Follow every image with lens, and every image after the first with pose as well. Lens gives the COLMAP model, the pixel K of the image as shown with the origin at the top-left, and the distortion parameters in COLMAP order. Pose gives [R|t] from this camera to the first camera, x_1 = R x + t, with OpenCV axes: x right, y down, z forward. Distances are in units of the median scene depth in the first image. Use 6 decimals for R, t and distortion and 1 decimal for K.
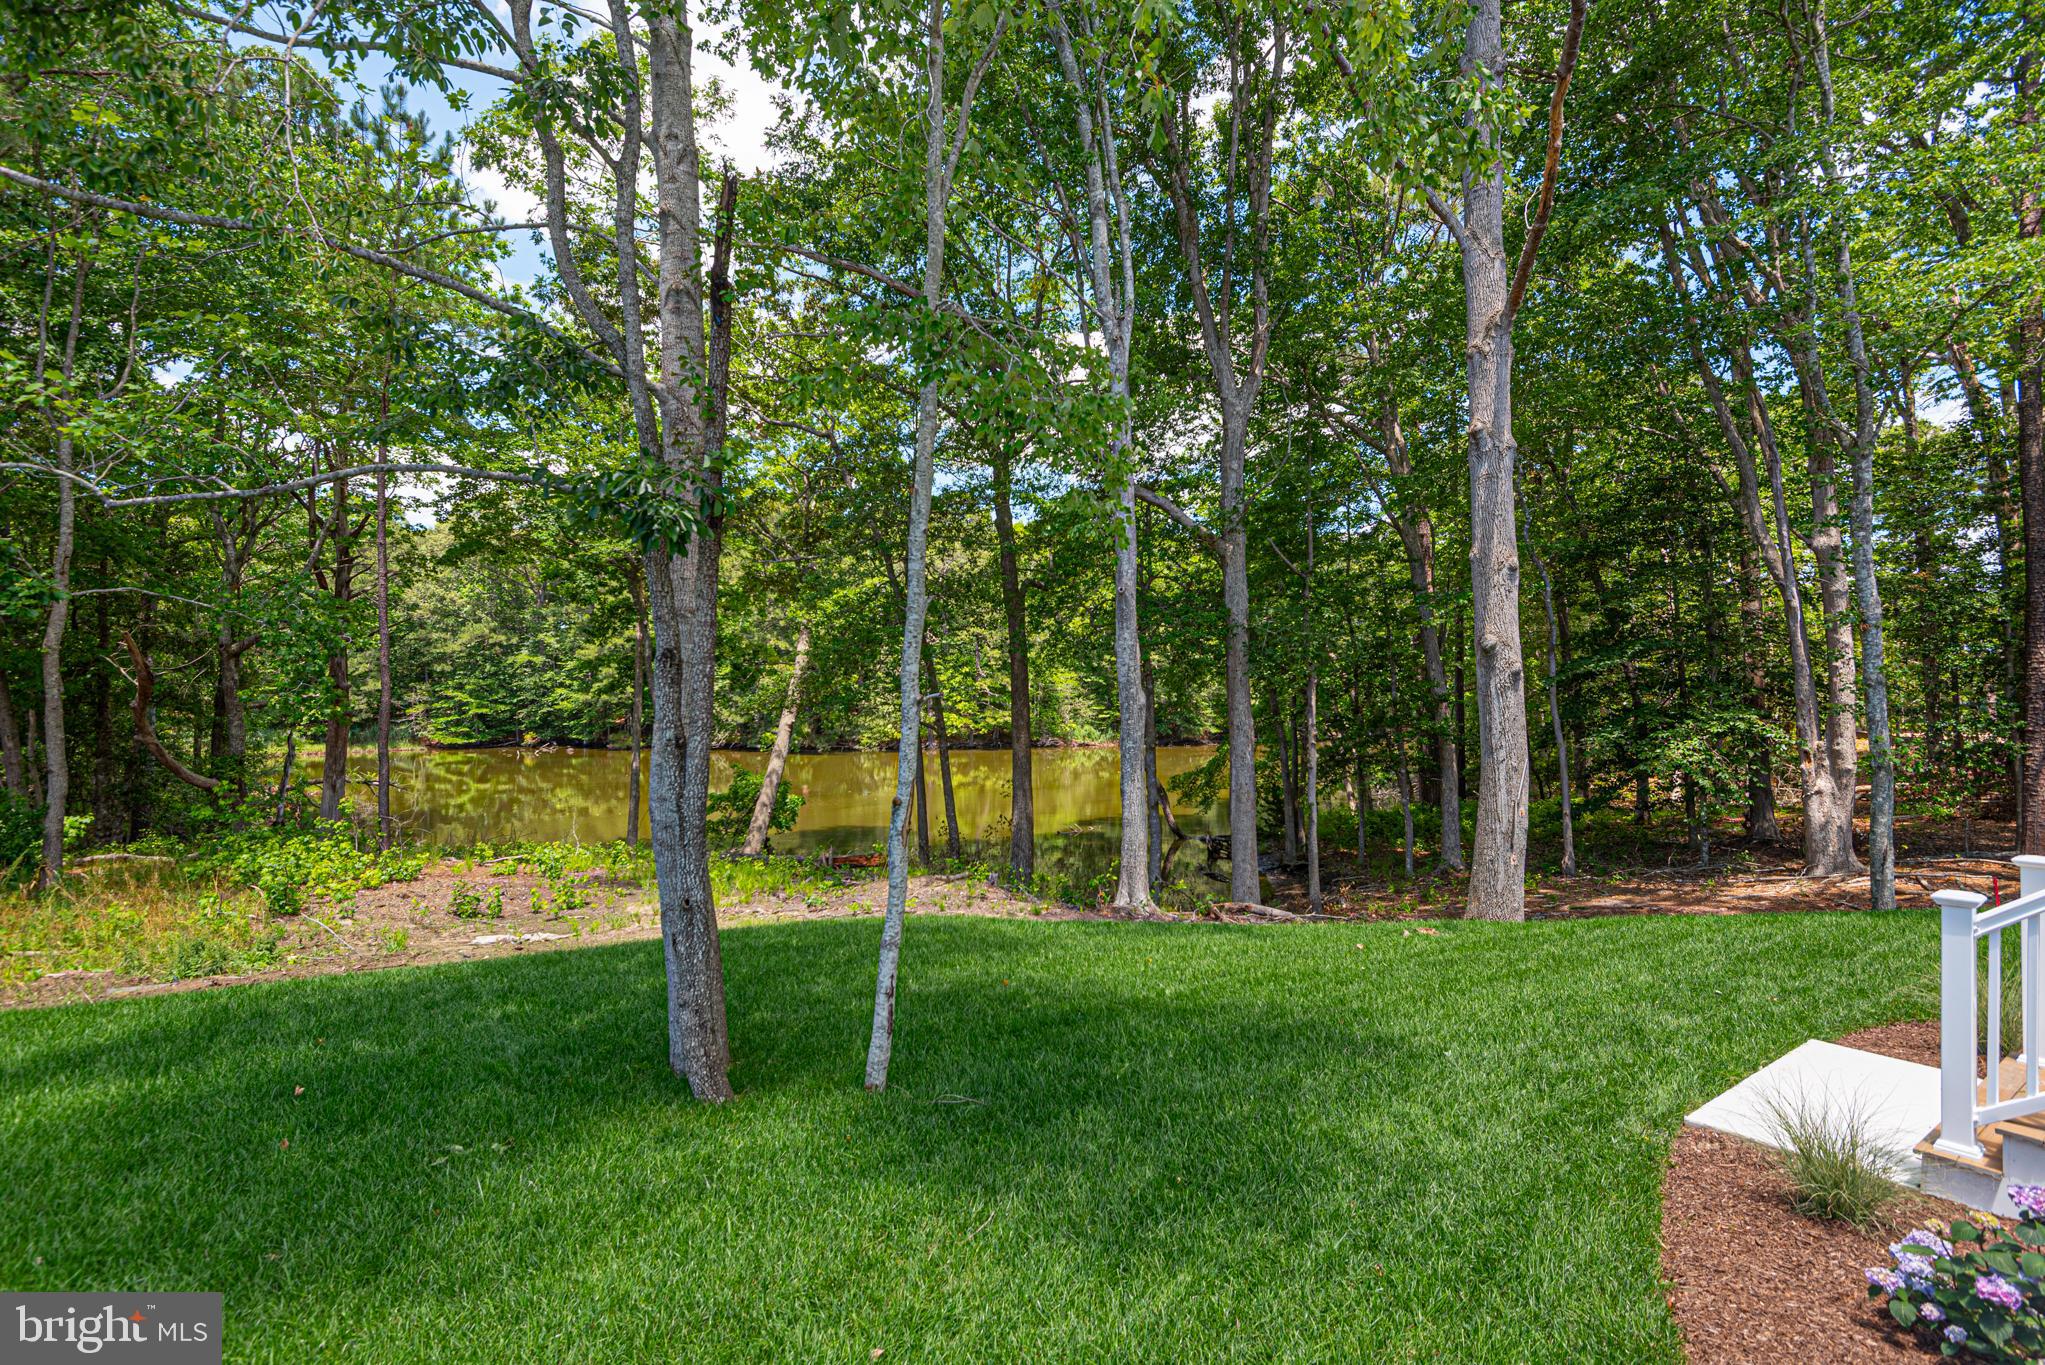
lens RADIAL K [[964.9, 0, 990.1], [0, 964.9, 673.9], [0, 0, 1]] dist [0.015322, -0.003949]
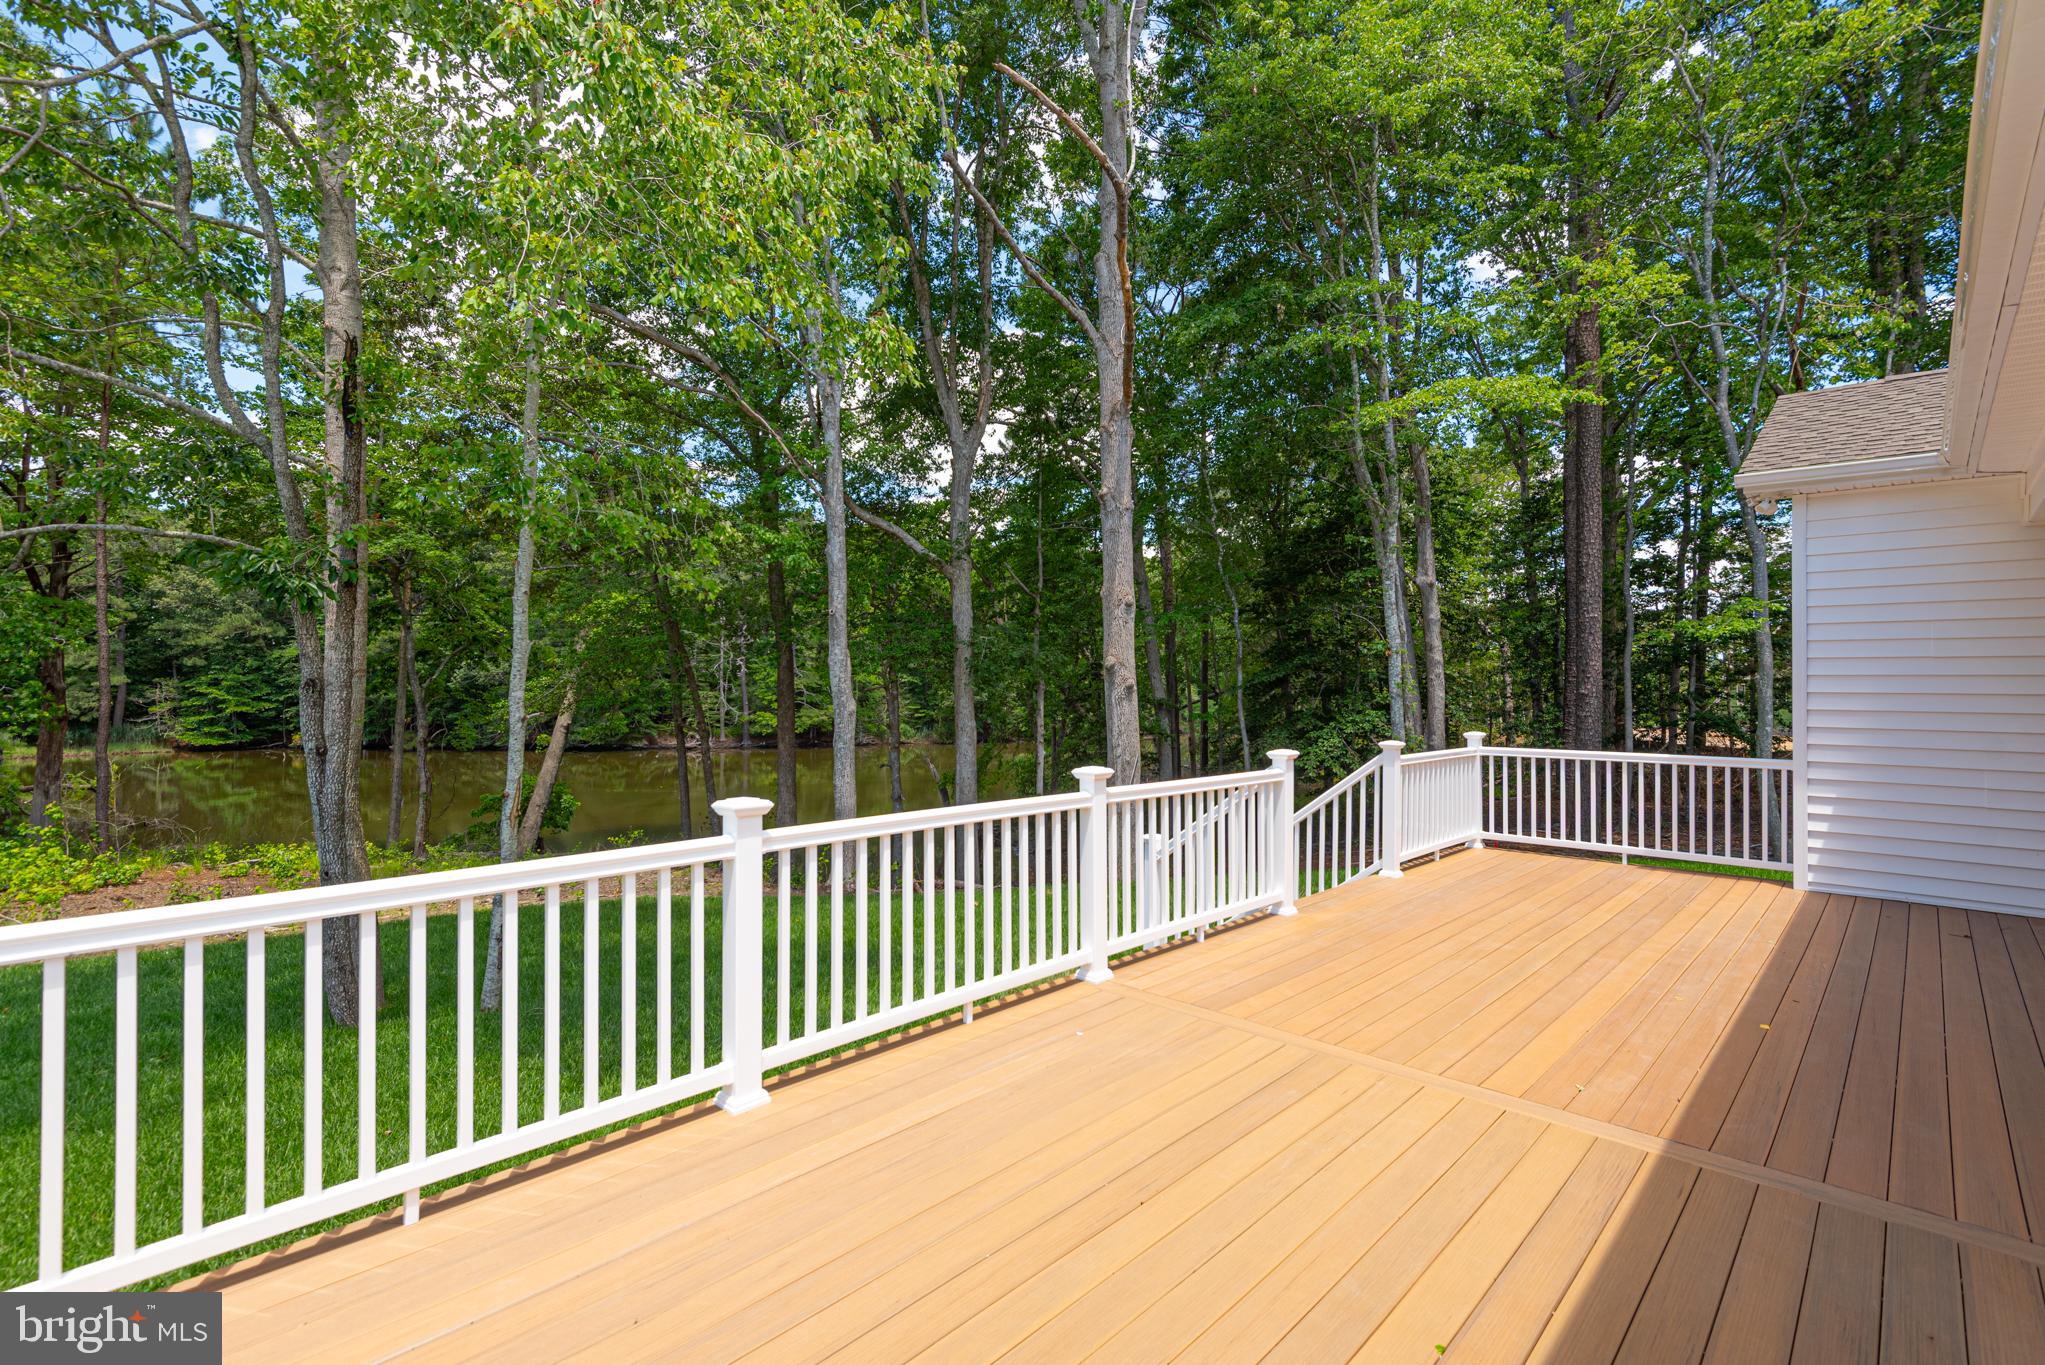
lens RADIAL K [[964.9, 0, 1006.8], [0, 964.9, 678.3], [0, 0, 1]] dist [0.015322, -0.003949]
pose [[0.984577, 0.006406, 0.174832, 0.030617], [-0.007802, 0.999943, 0.007298, -0.003787], [-0.174775, -0.008549, 0.984571, -0.038594]]
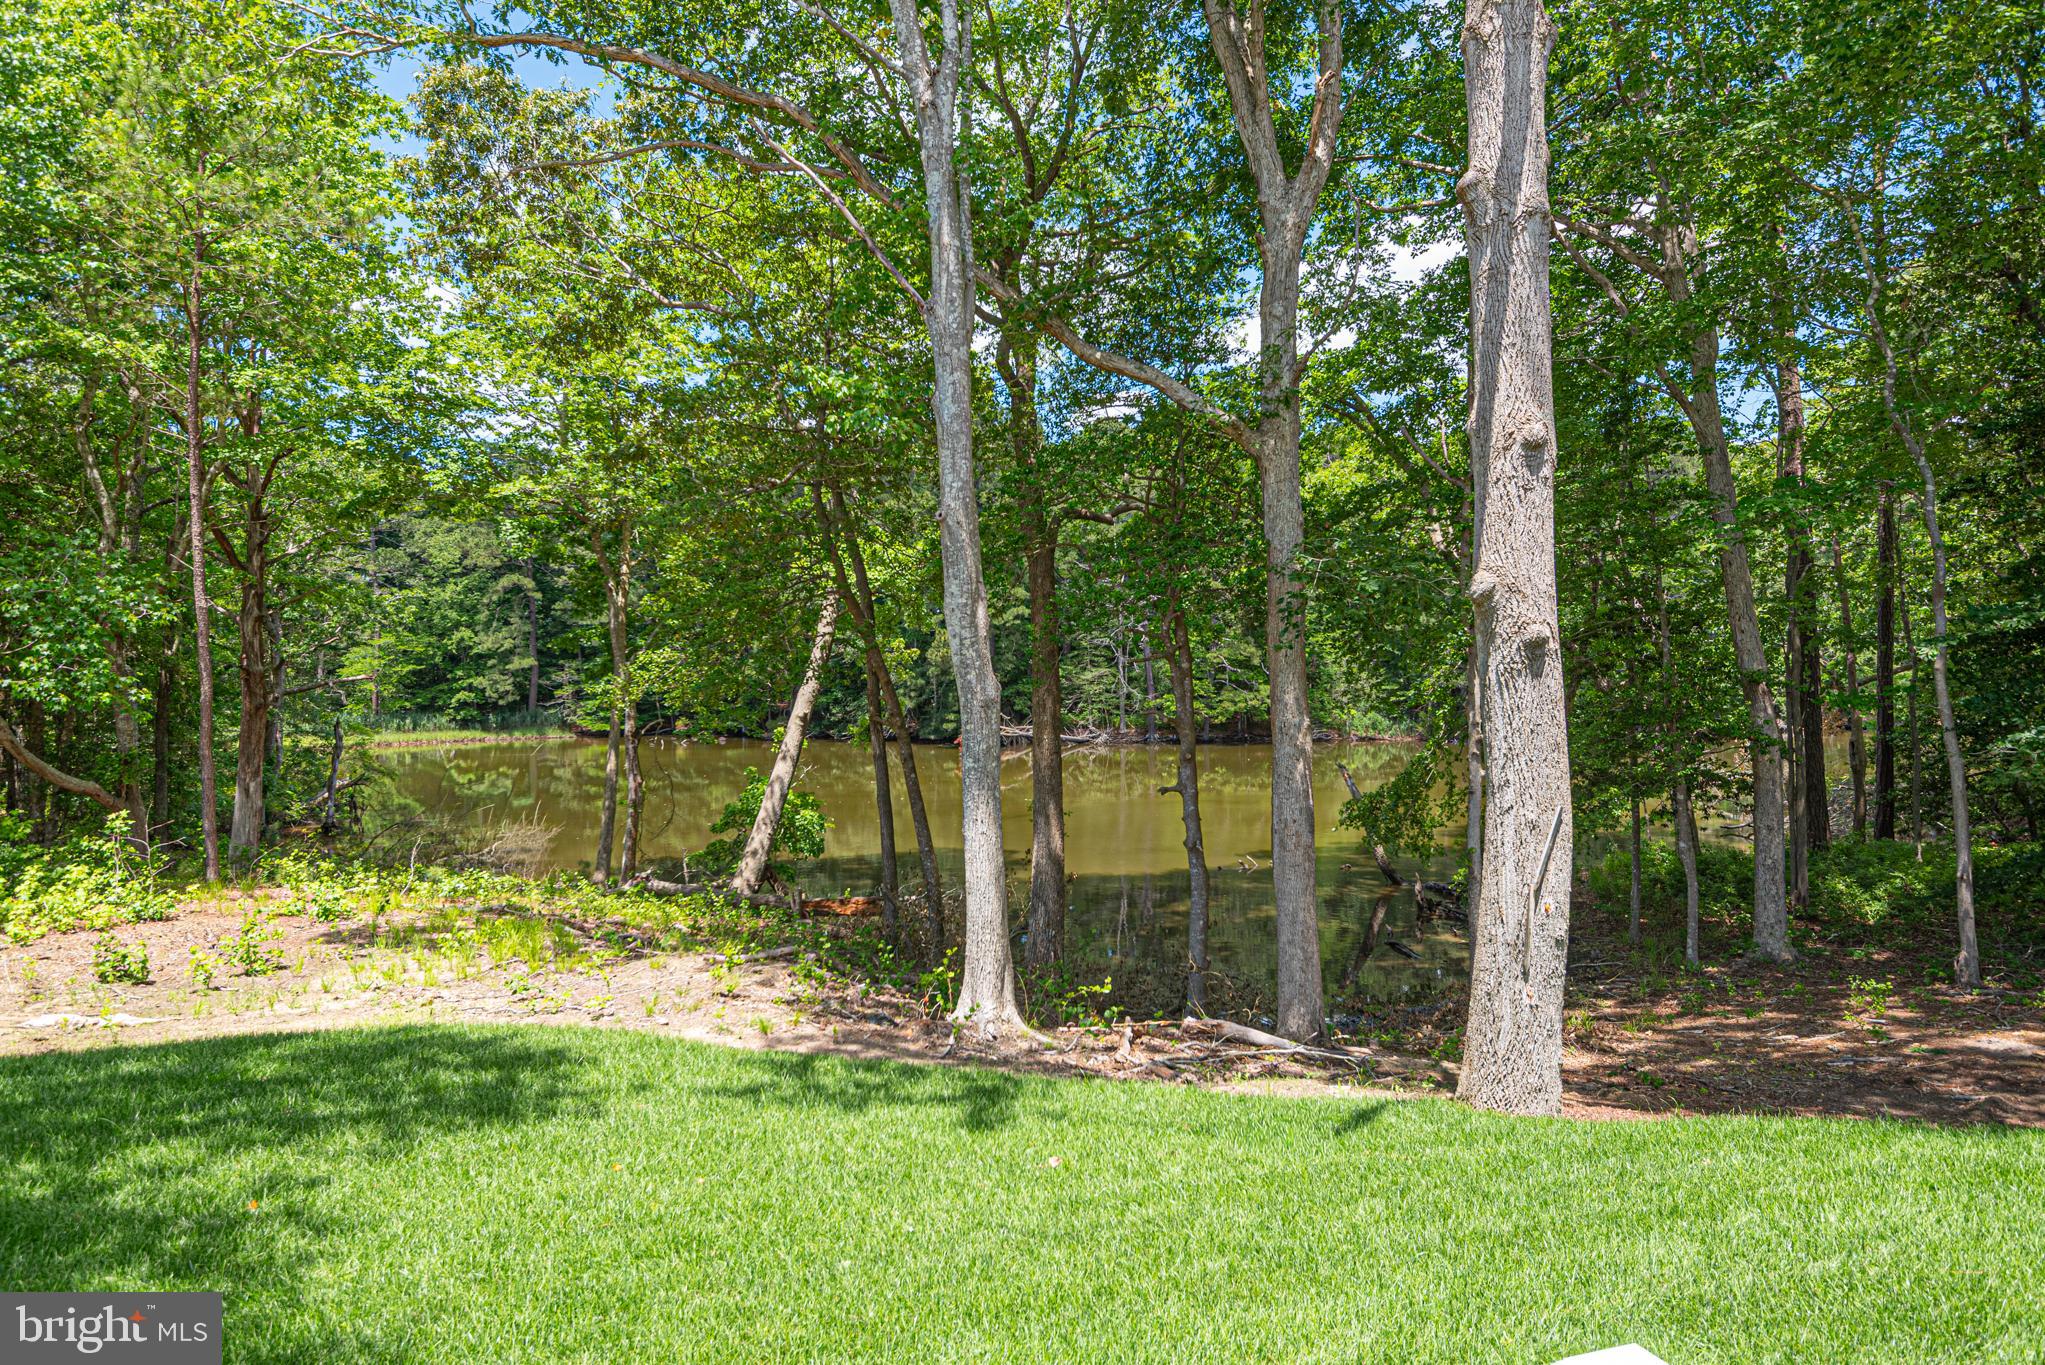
lens RADIAL K [[1221.9, 0, 1021.4], [0, 1221.9, 674.8], [0, 0, 1]] dist [0.014672, -0.001504]
pose [[0.968020, -0.005199, -0.250820, 0.081211], [0.012035, 0.999597, 0.025728, -0.000844], [0.250585, -0.027923, 0.967692, 0.052588]]
